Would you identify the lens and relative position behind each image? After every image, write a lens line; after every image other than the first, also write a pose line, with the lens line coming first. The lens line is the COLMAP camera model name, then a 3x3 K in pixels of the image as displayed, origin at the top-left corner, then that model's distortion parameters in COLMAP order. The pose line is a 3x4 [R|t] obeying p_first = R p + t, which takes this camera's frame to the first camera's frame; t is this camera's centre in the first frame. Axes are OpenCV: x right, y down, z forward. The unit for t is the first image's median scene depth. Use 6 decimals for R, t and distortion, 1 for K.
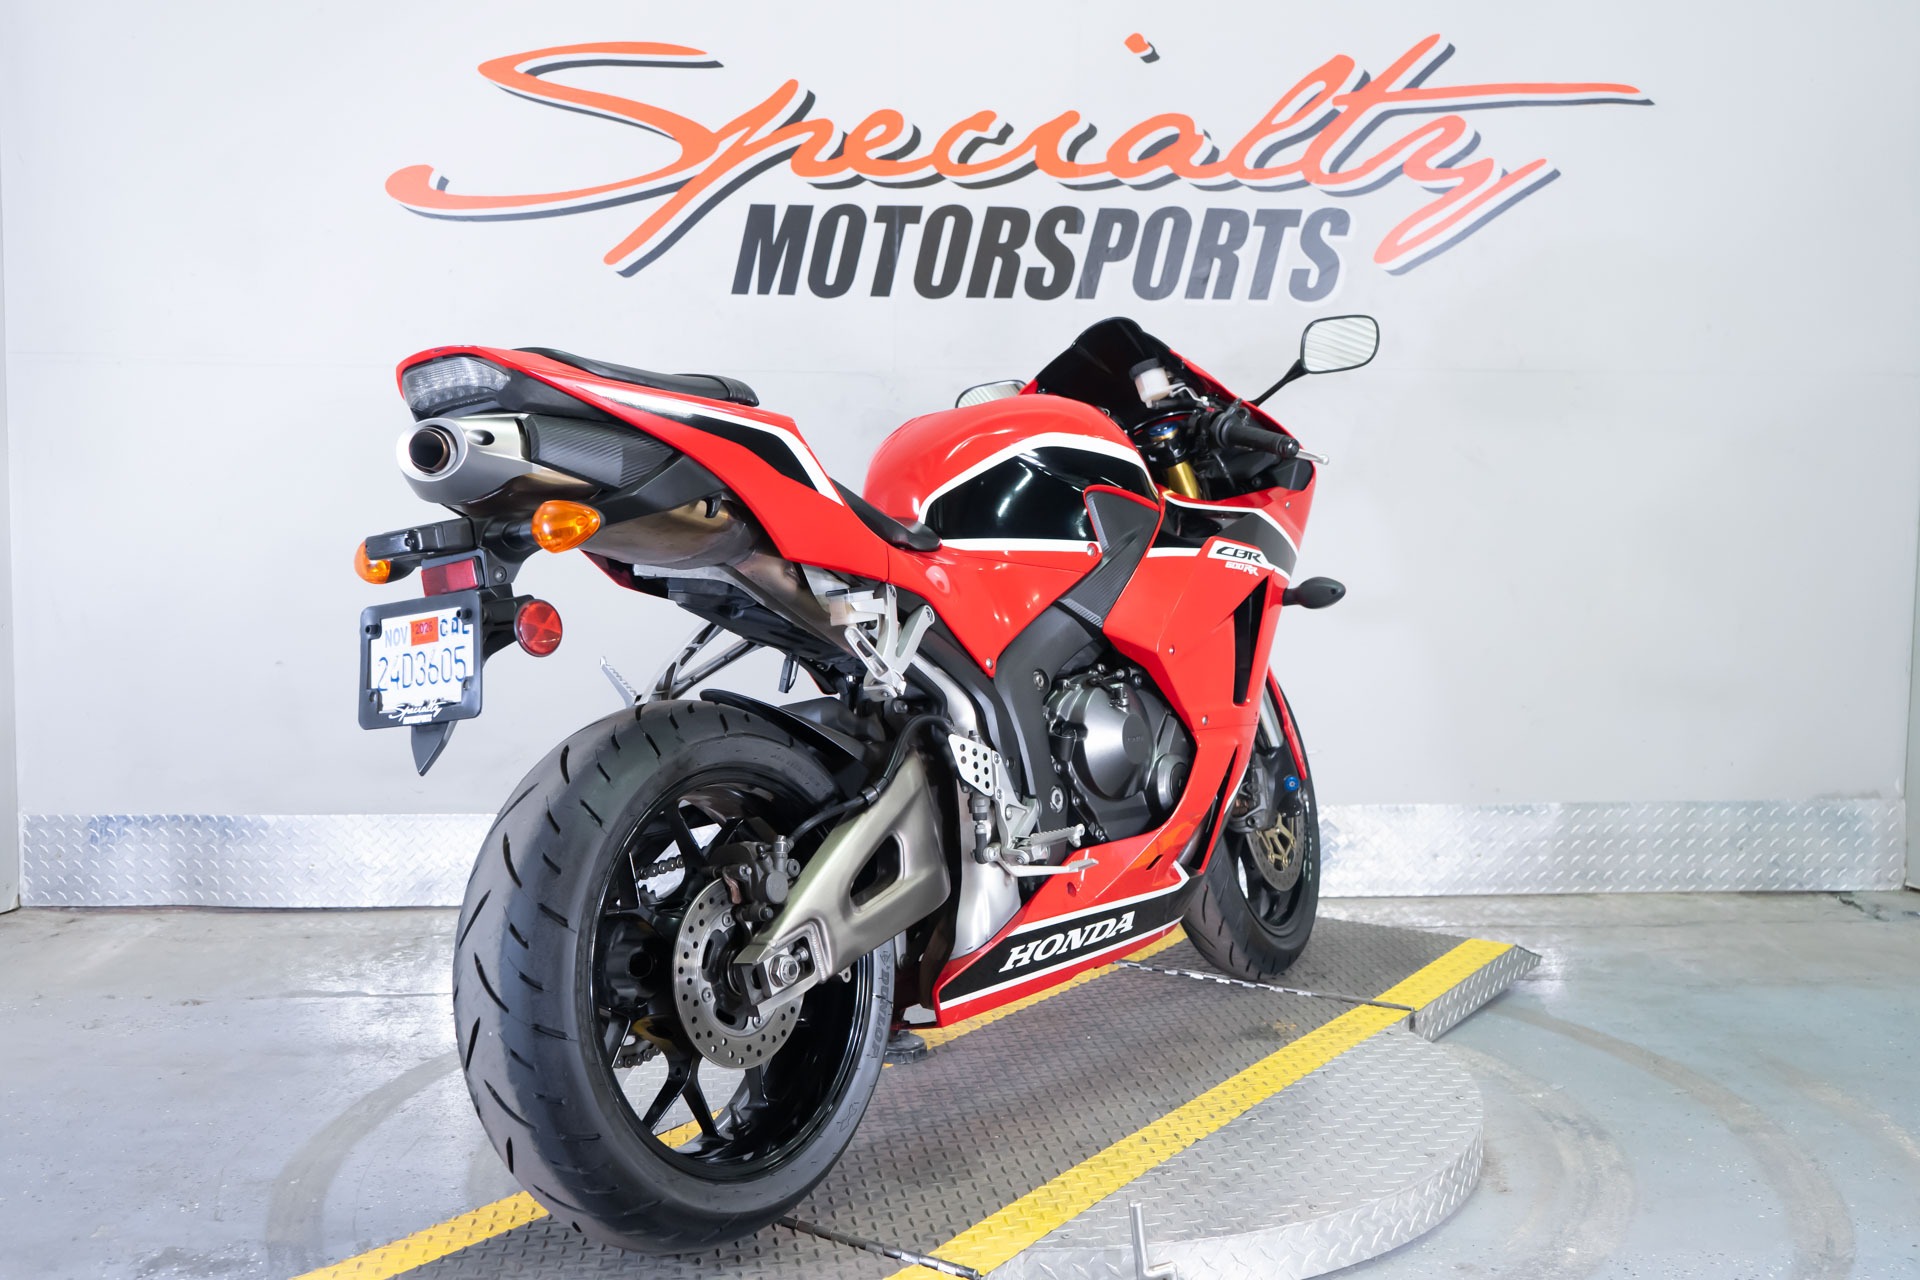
lens RADIAL K [[1951.9, 0, 965.1], [0, 1951.9, 636.5], [0, 0, 1]] dist [-0.007898, 0.000000]
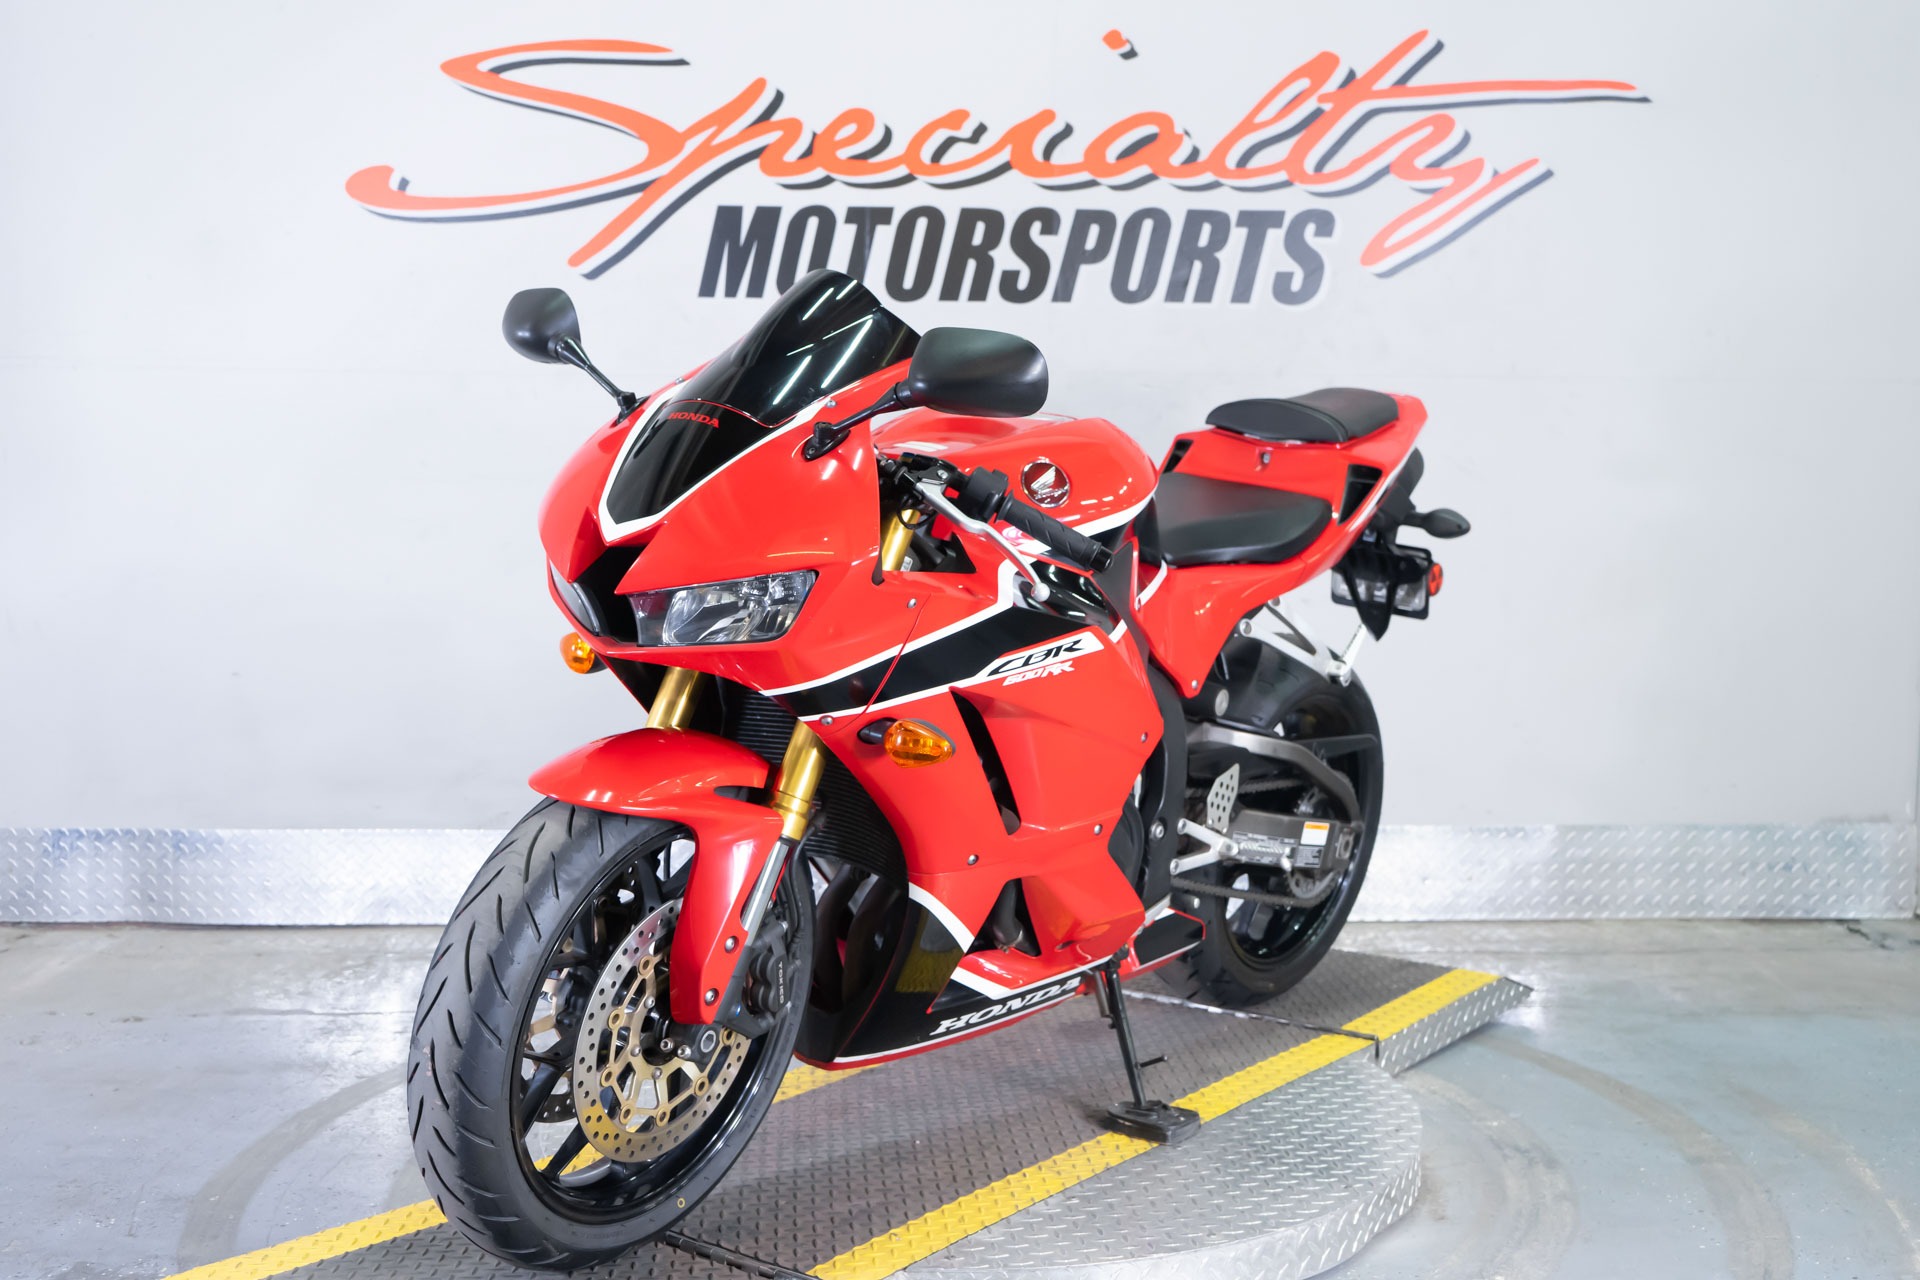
lens RADIAL K [[2048.8, 0, 966.9], [0, 2048.8, 635.9], [0, 0, 1]] dist [-0.005506, 0.000000]
pose [[0.999792, 0.004000, -0.019992, 0.035719], [-0.004163, 0.999958, -0.008124, 0.001346], [0.019959, 0.008206, 0.999767, -0.018779]]
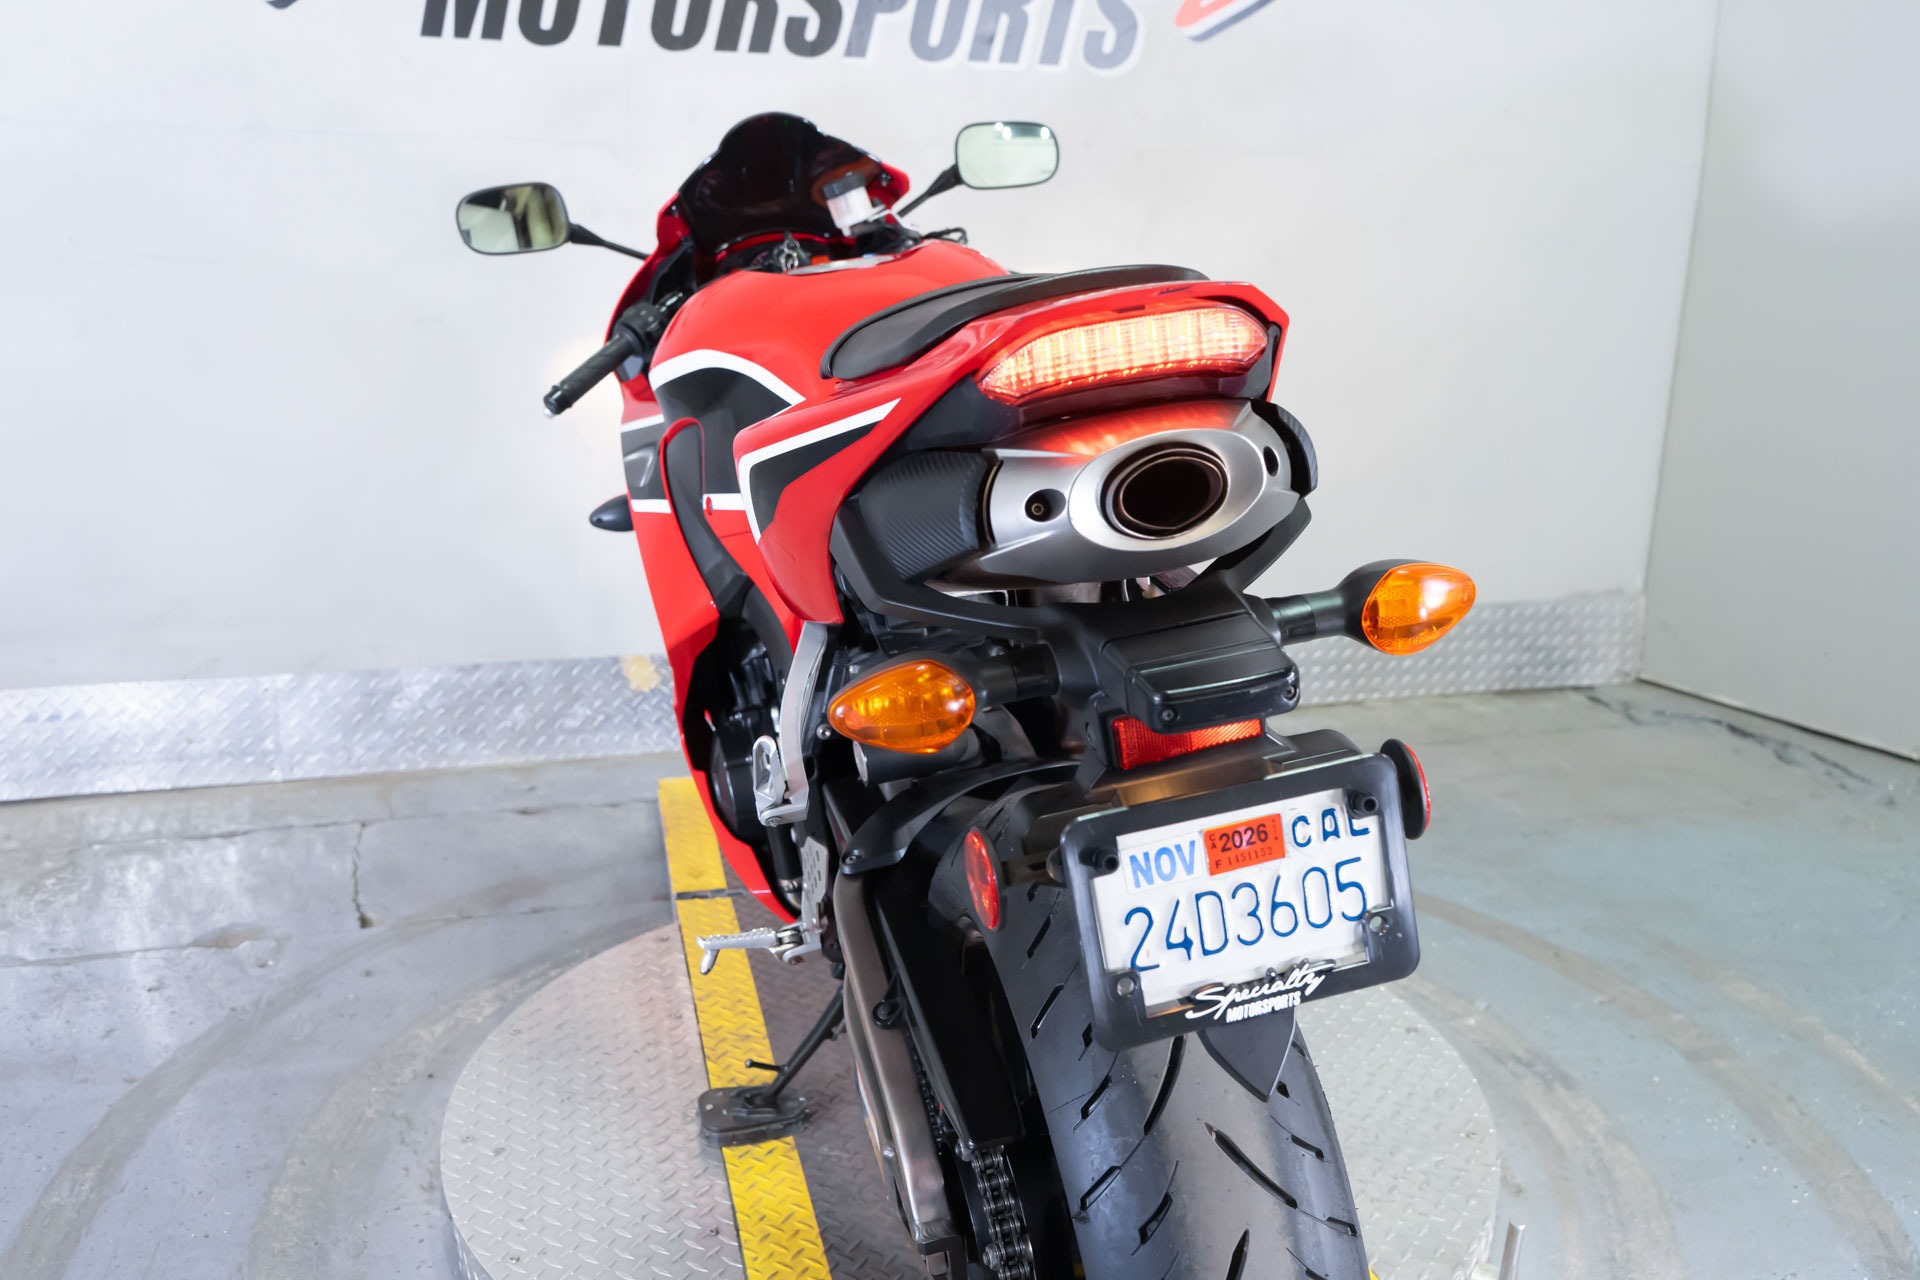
lens RADIAL K [[1752.4, 0, 975.8], [0, 1752.4, 640.5], [0, 0, 1]] dist [-0.002832, 0.000000]
pose [[0.967953, -0.046453, 0.246799, -0.088039], [-0.000052, 0.982707, 0.185169, -0.064872], [-0.251132, -0.179248, 0.951211, 0.215622]]
